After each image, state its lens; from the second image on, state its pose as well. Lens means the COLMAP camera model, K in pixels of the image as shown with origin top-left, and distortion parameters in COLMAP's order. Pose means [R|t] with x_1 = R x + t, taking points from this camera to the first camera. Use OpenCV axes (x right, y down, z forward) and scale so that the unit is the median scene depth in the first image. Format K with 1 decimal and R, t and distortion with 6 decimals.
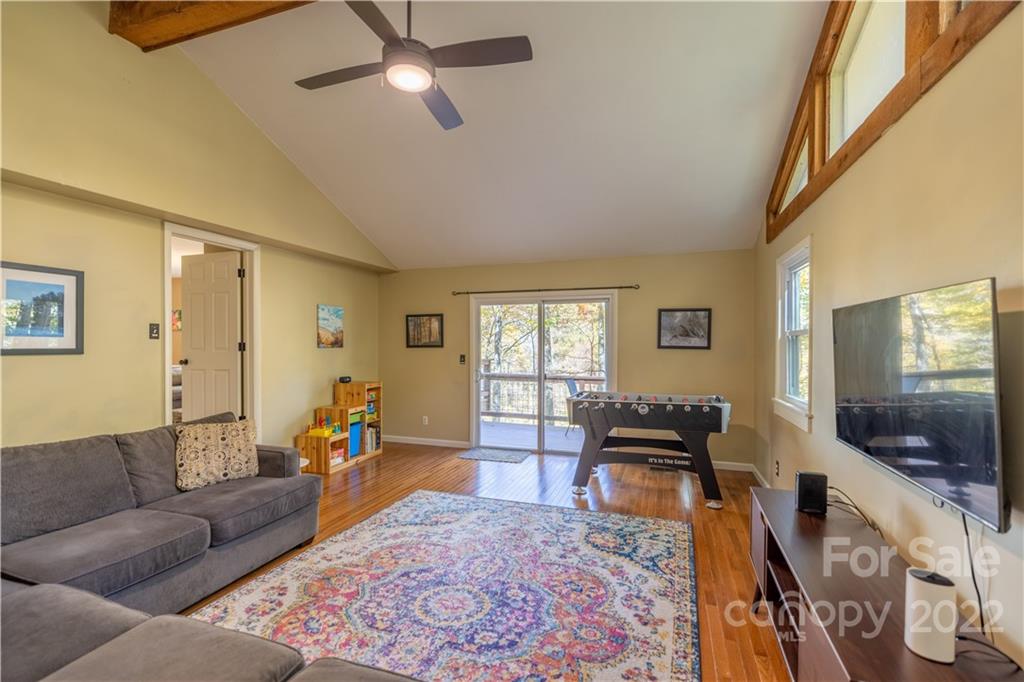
lens RADIAL K [[442.0, 0, 514.5], [0, 442.0, 346.7], [0, 0, 1]] dist [0.001631, 0.000201]
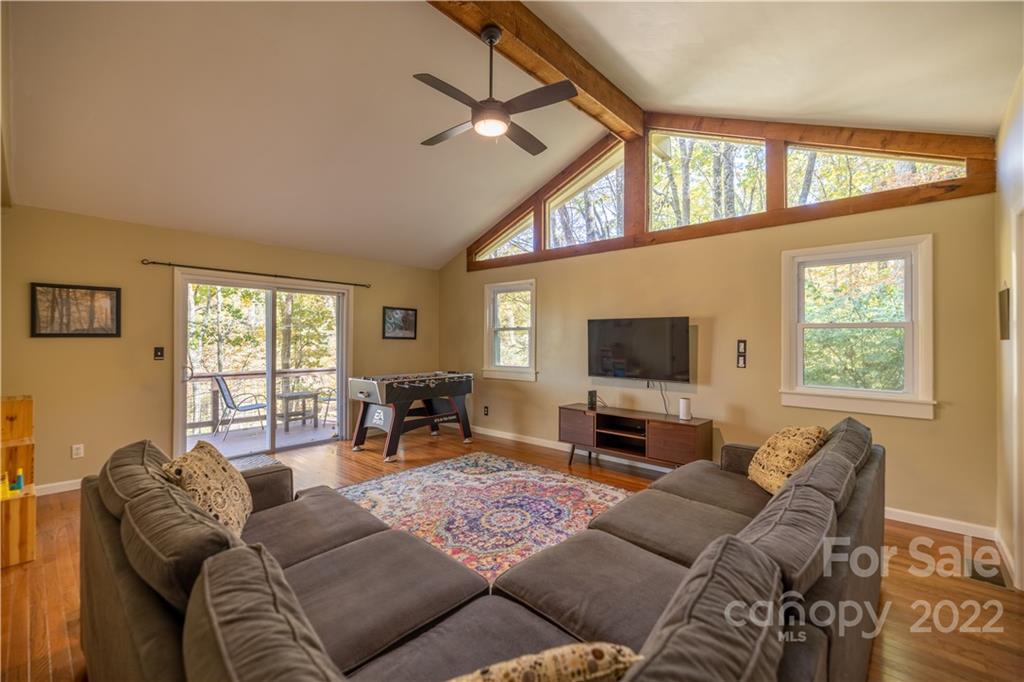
lens RADIAL K [[431.7, 0, 515.8], [0, 431.7, 335.5], [0, 0, 1]] dist [0.001563, 0.000282]
pose [[0.387107, 0.009974, 0.921981, -1.038143], [0.002472, 0.999927, -0.011855, 0.016349], [-0.922031, 0.006868, 0.387054, 0.331755]]
